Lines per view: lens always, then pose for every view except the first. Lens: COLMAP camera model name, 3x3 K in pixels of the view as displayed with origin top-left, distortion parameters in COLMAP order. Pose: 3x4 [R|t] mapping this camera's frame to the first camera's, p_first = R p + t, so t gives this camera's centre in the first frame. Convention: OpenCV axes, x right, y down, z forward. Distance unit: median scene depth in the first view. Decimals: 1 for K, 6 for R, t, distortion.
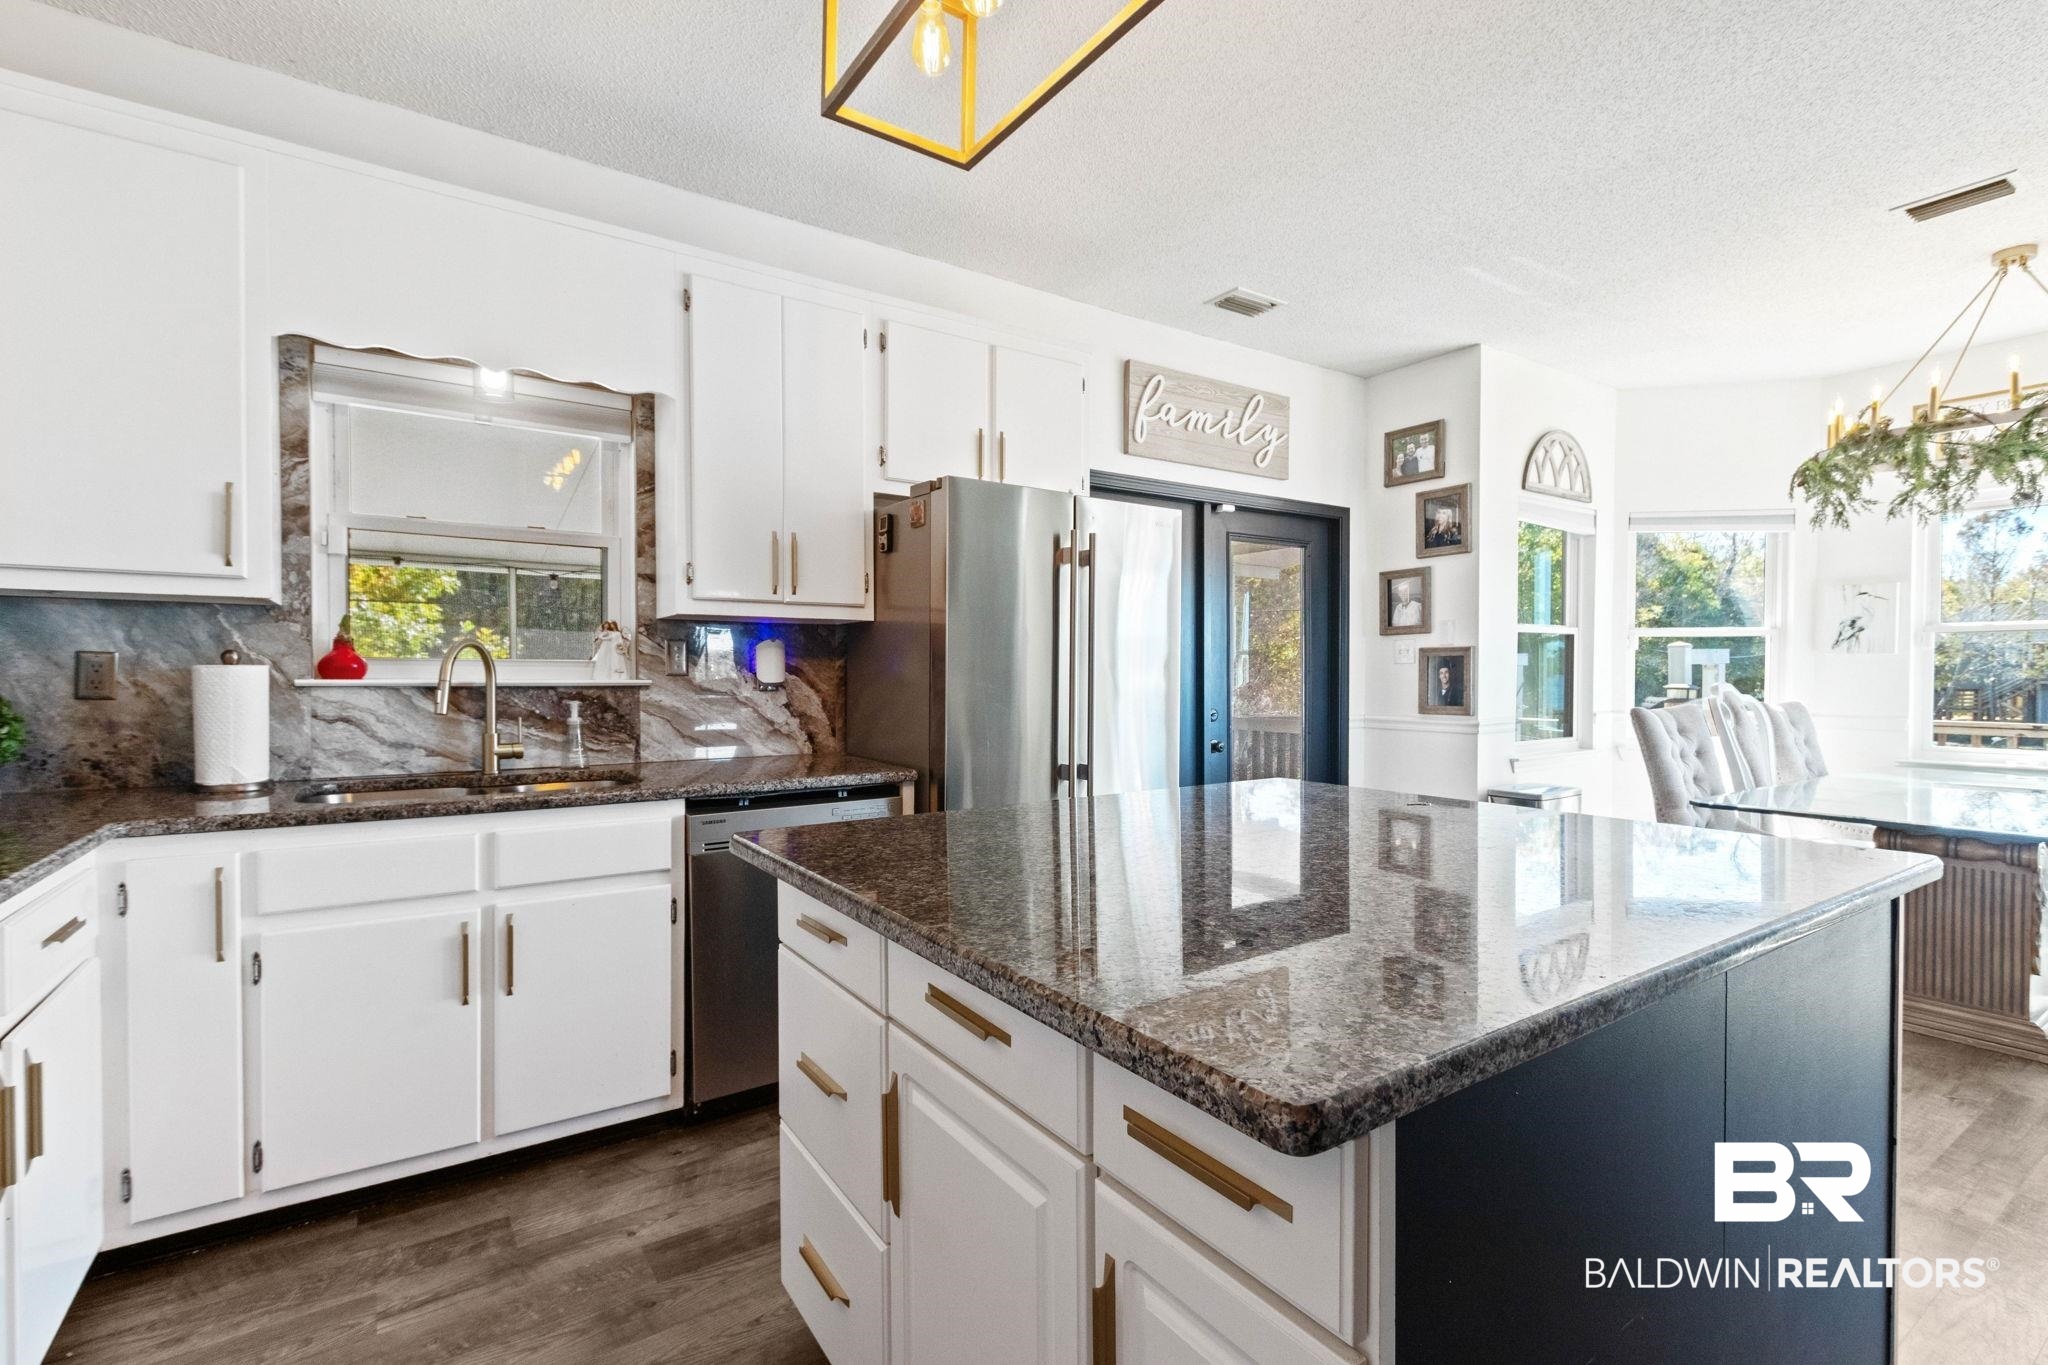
lens RADIAL K [[928.7, 0, 1032.3], [0, 928.7, 693.4], [0, 0, 1]] dist [0.004027, -0.000713]
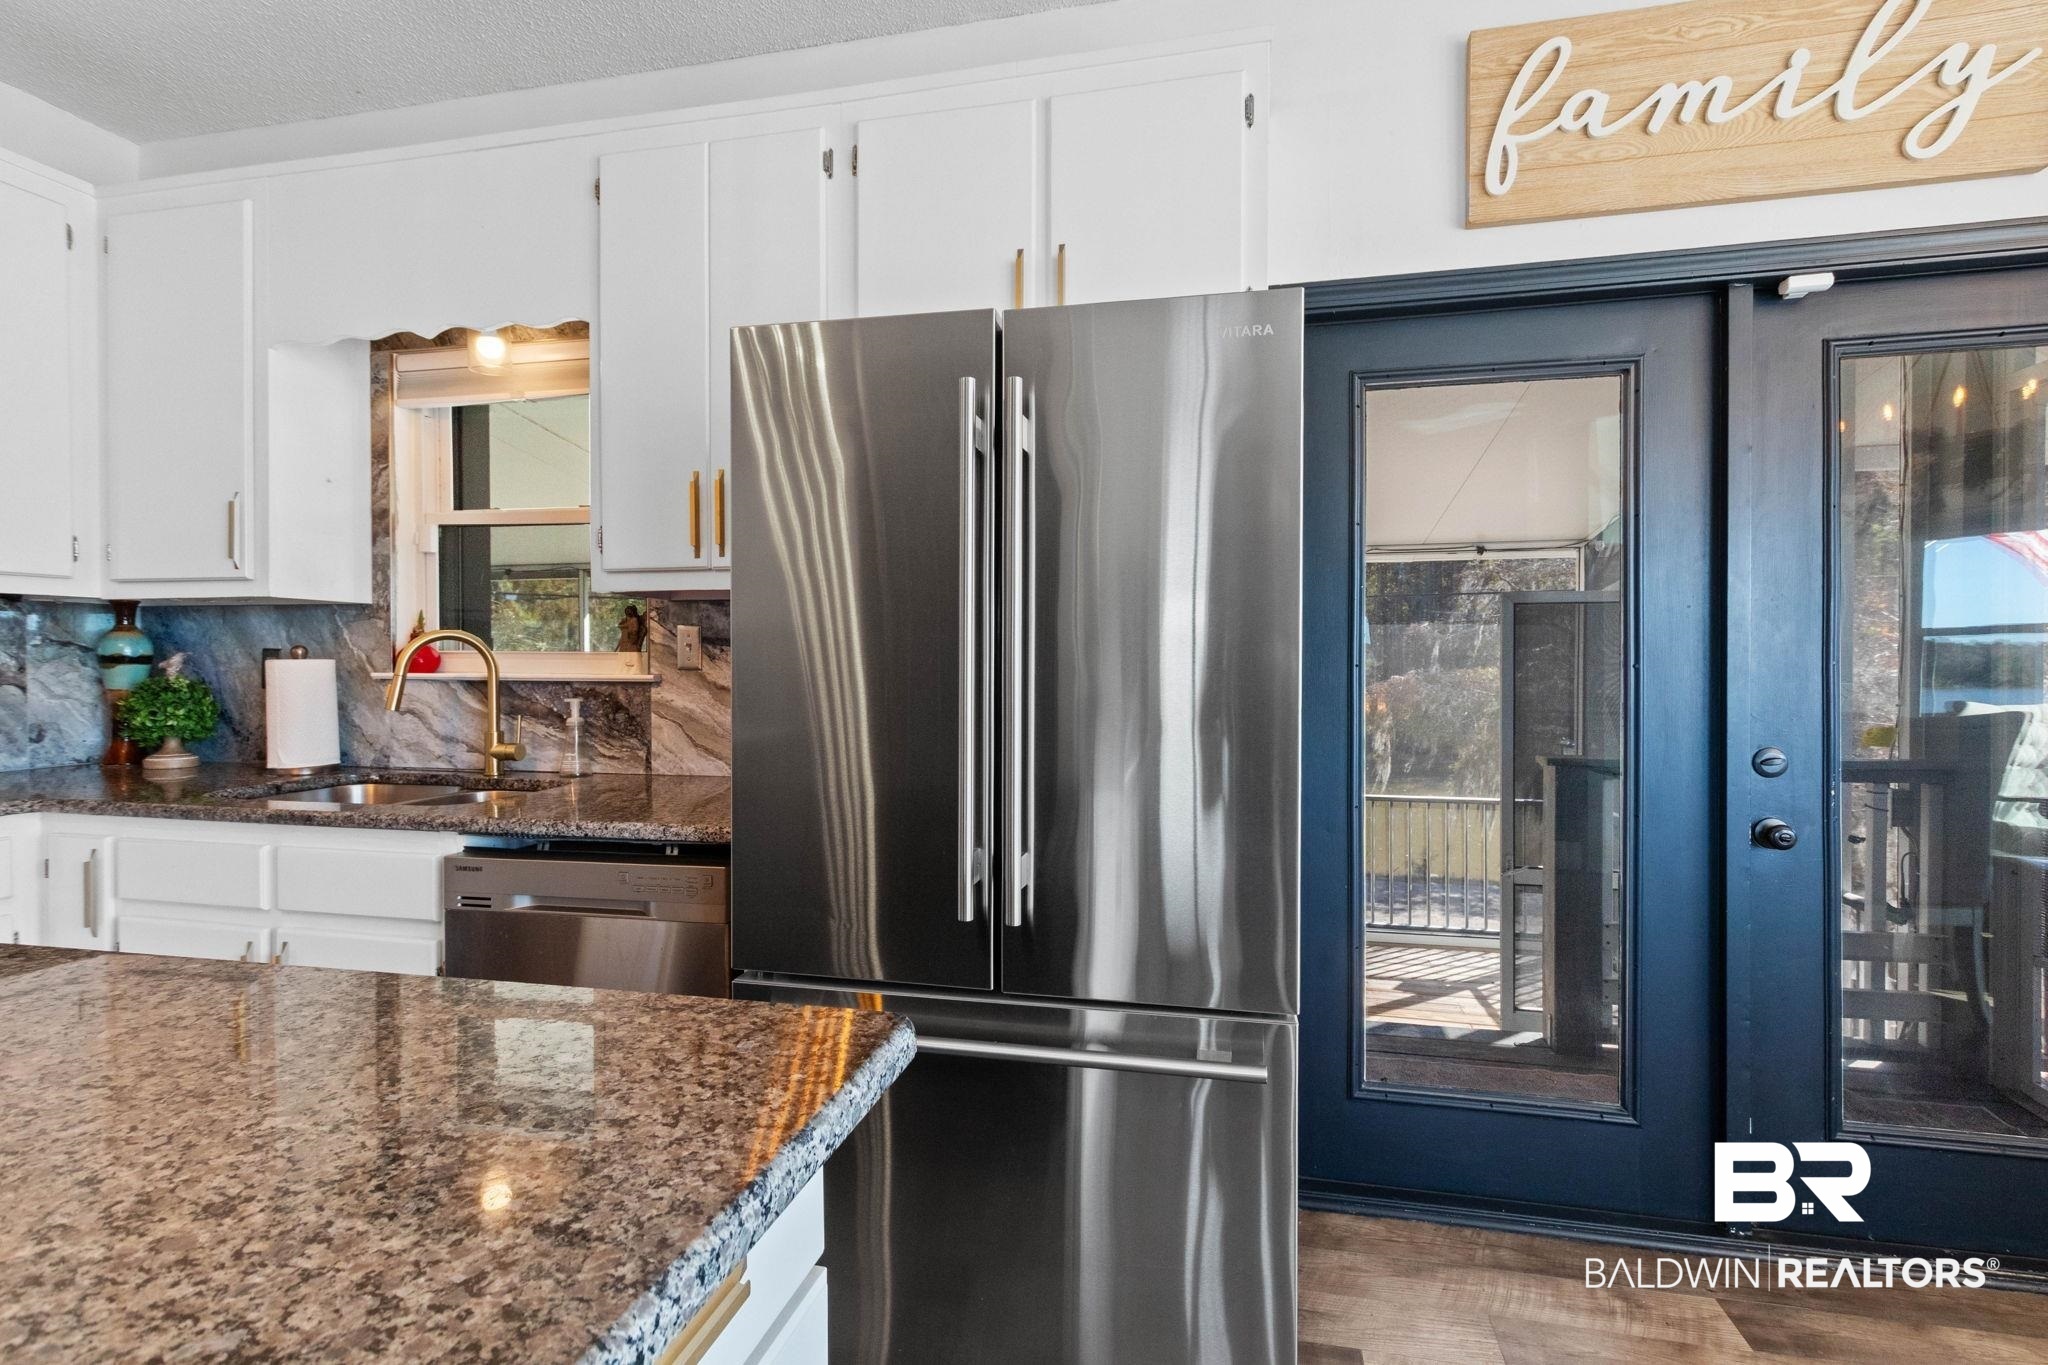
lens RADIAL K [[940.5, 0, 1023.8], [0, 940.5, 672.6], [0, 0, 1]] dist [0.004884, -0.000286]
pose [[0.689232, 0.006575, -0.724511, 0.424829], [-0.015540, 0.999863, -0.005710, -0.017125], [0.724374, 0.015194, 0.689239, 0.673789]]
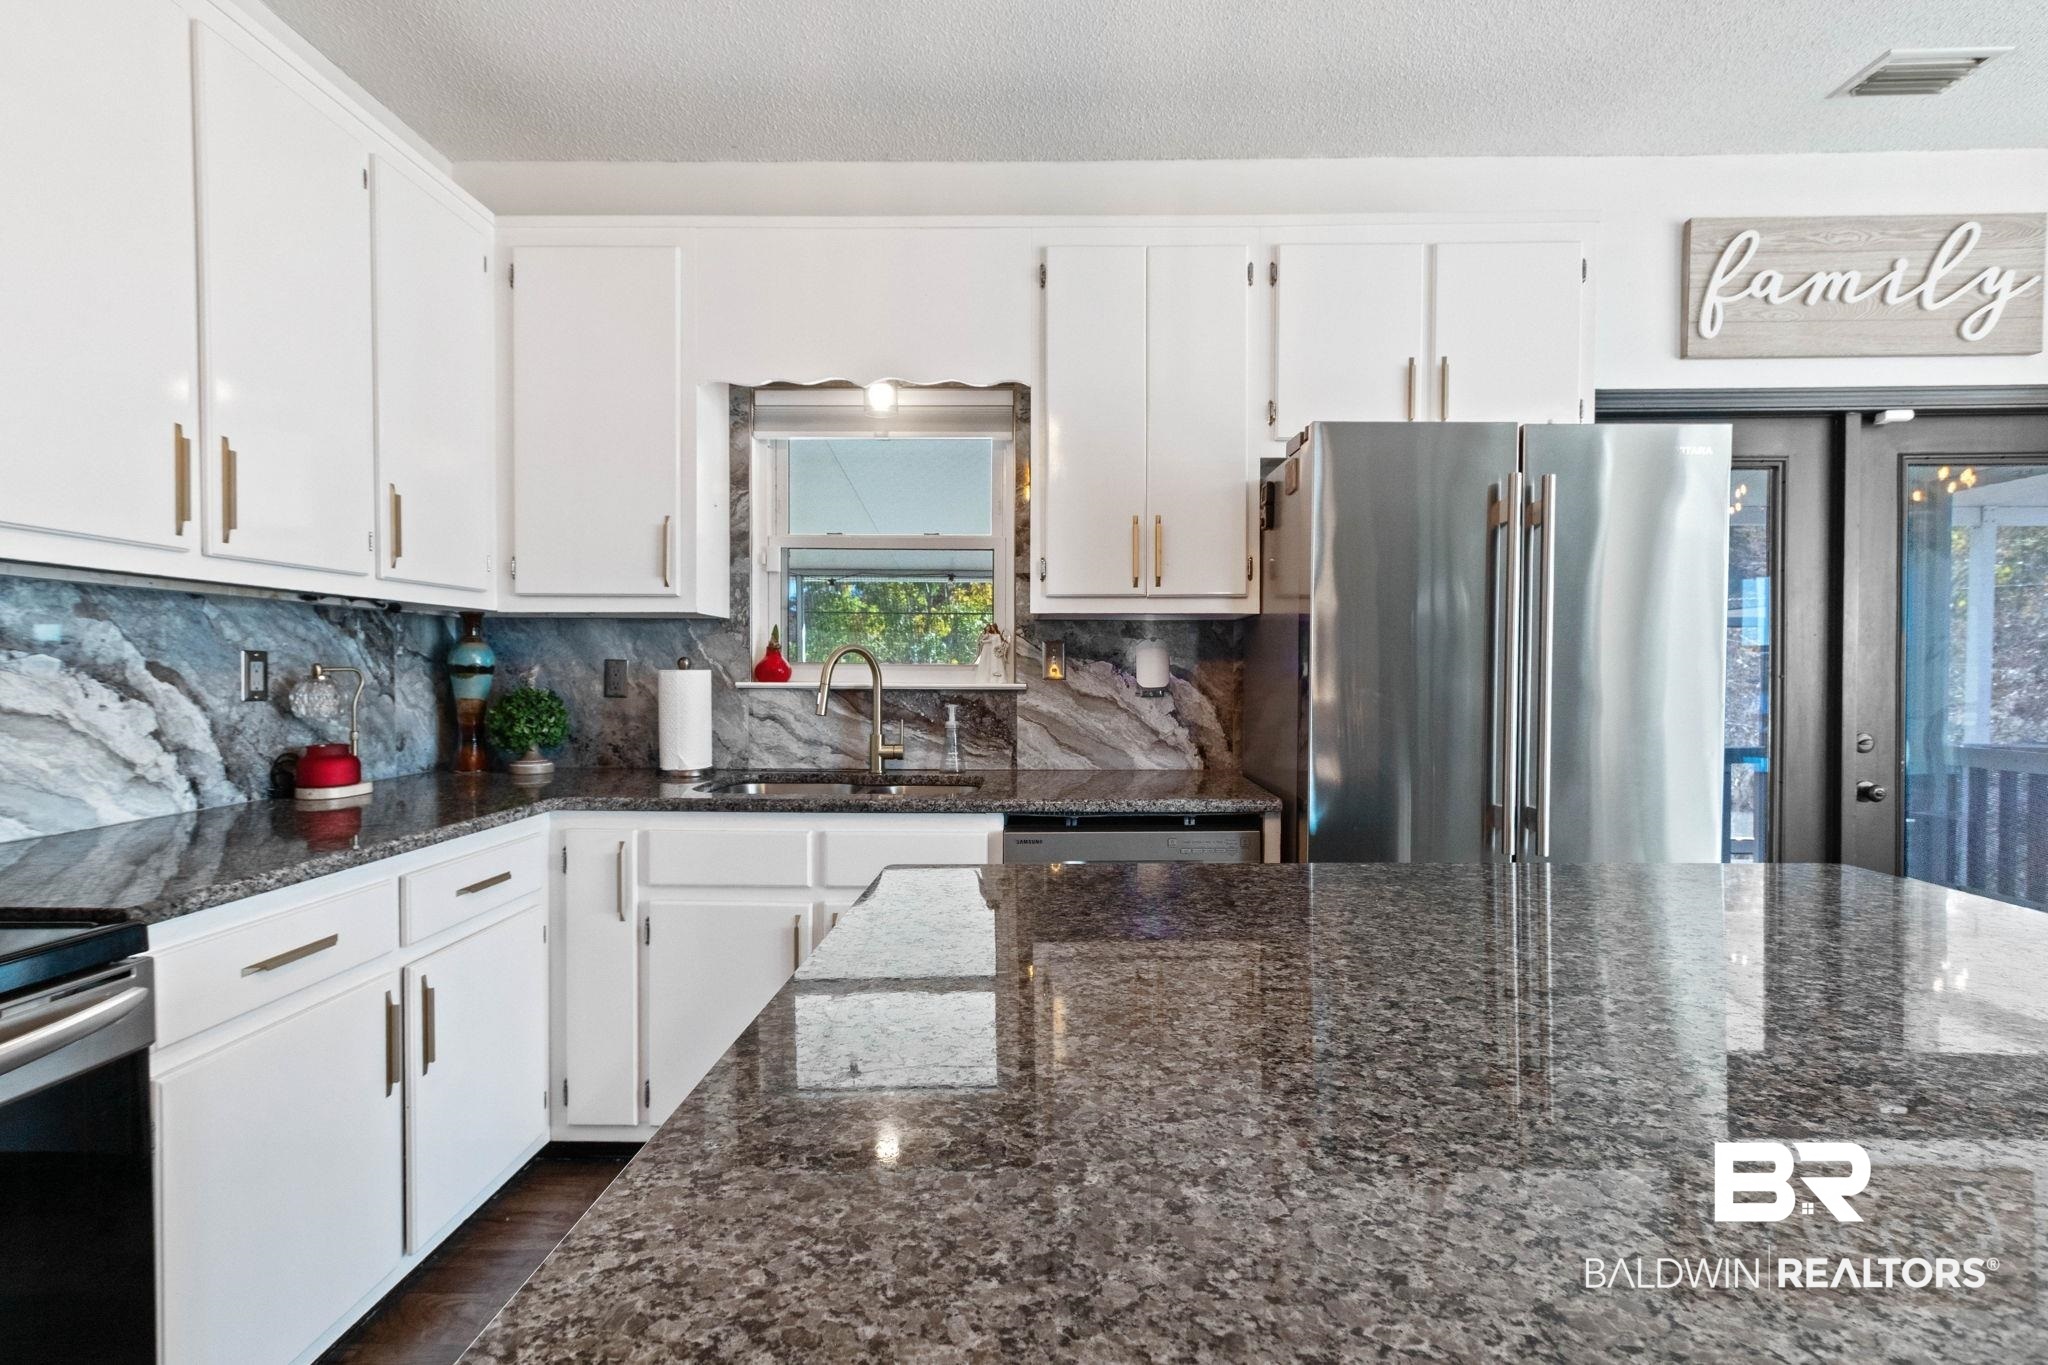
lens RADIAL K [[964.9, 0, 1027.6], [0, 964.9, 691.0], [0, 0, 1]] dist [0.003580, 0.000636]
pose [[0.817600, 0.010137, -0.575698, 0.165151], [-0.013260, 0.999911, -0.001225, -0.006042], [0.575635, 0.008635, 0.817662, 0.192417]]
